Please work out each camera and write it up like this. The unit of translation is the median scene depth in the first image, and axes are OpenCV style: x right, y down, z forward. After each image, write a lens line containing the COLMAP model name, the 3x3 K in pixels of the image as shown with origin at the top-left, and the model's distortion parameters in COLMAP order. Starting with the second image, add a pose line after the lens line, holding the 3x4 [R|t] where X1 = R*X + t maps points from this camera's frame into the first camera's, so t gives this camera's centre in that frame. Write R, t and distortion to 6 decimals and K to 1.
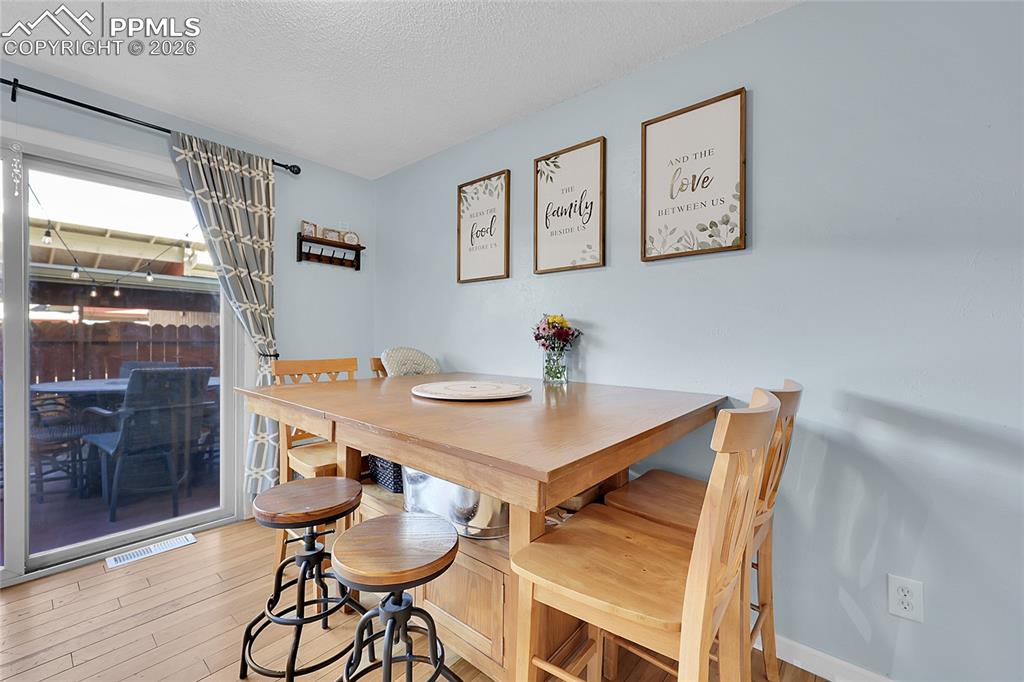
lens RADIAL K [[412.8, 0, 512.1], [0, 412.8, 338.6], [0, 0, 1]] dist [-0.004491, 0.000273]
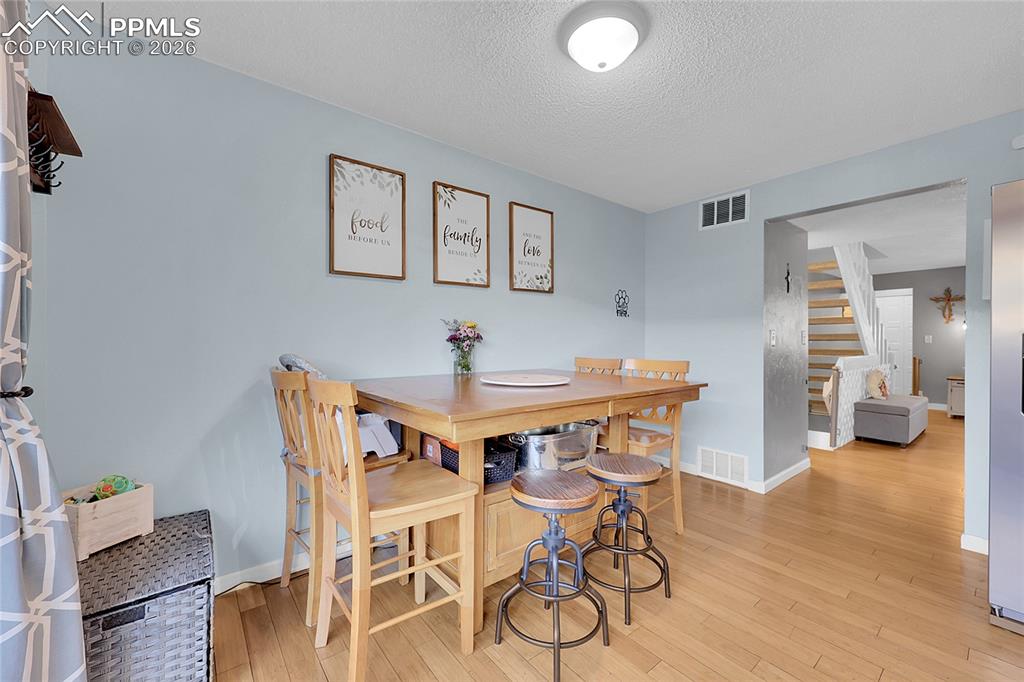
lens RADIAL K [[412.8, 0, 513.0], [0, 412.8, 340.4], [0, 0, 1]] dist [-0.004491, 0.000273]
pose [[0.195341, -0.010423, 0.980680, -1.071984], [0.003010, 0.999945, 0.010029, -0.010894], [-0.980731, 0.000993, 0.195362, 0.608055]]
